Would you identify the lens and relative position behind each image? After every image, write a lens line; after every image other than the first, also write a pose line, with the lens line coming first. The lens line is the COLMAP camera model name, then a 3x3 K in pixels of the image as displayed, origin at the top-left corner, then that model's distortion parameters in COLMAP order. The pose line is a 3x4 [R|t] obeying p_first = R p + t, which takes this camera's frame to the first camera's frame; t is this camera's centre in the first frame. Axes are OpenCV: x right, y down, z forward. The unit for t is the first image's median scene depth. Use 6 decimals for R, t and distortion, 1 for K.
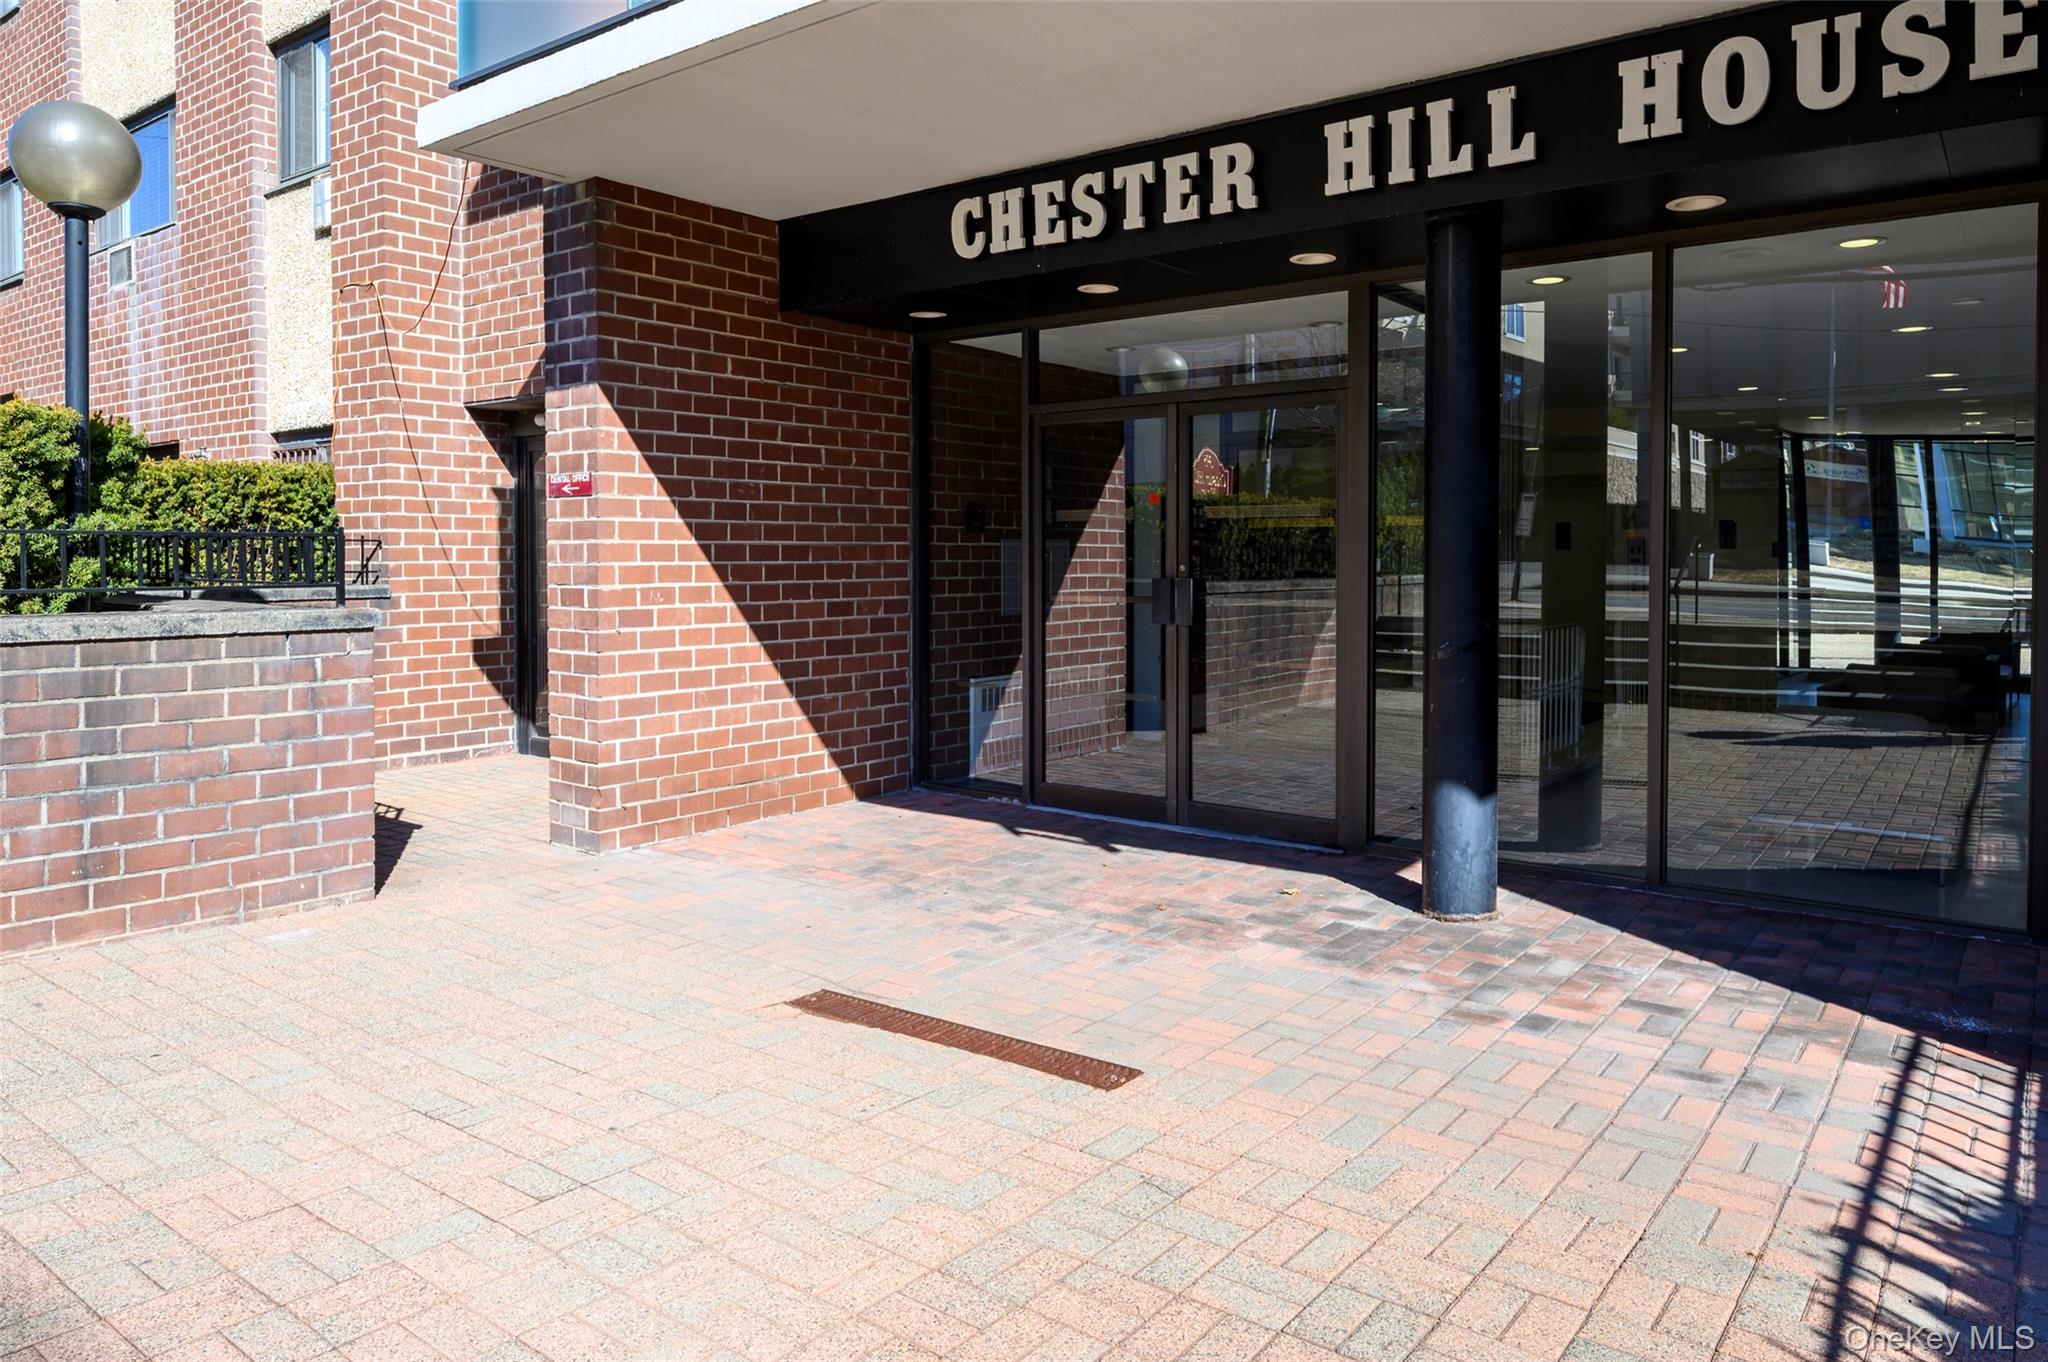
lens RADIAL K [[1226.6, 0, 1024.8], [0, 1226.6, 592.6], [0, 0, 1]] dist [0.001946, 0.000819]
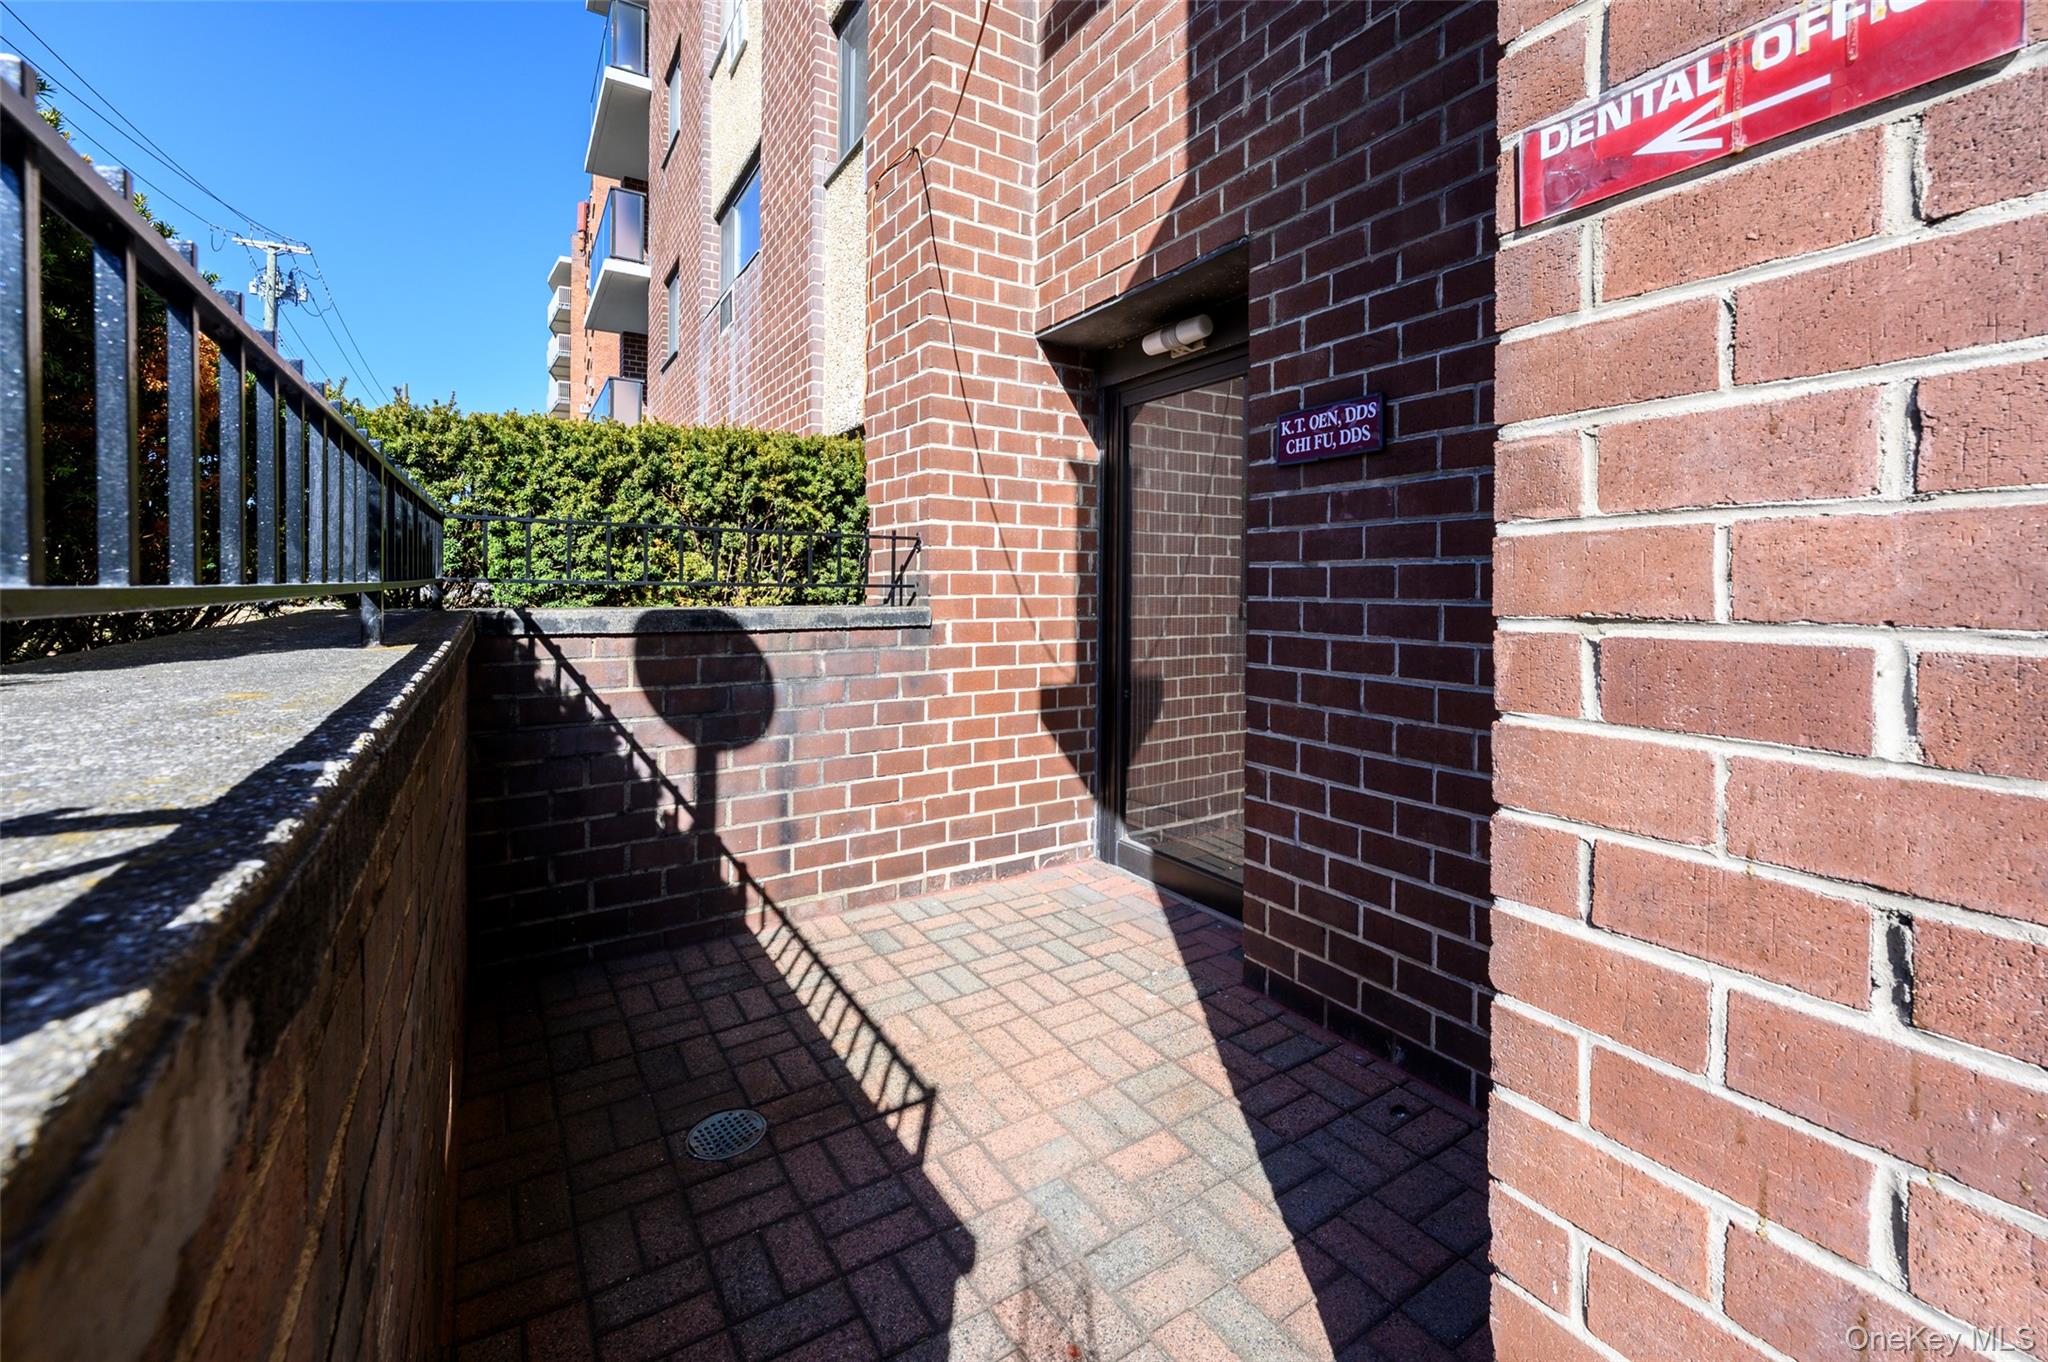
lens RADIAL K [[824.6, 0, 1023.7], [0, 824.6, 603.9], [0, 0, 1]] dist [-0.000003, -0.000011]
pose [[0.927292, 0.011308, -0.374169, -0.298236], [-0.015529, 0.999845, -0.008269, -0.004666], [0.374017, 0.013479, 0.927324, 0.593159]]
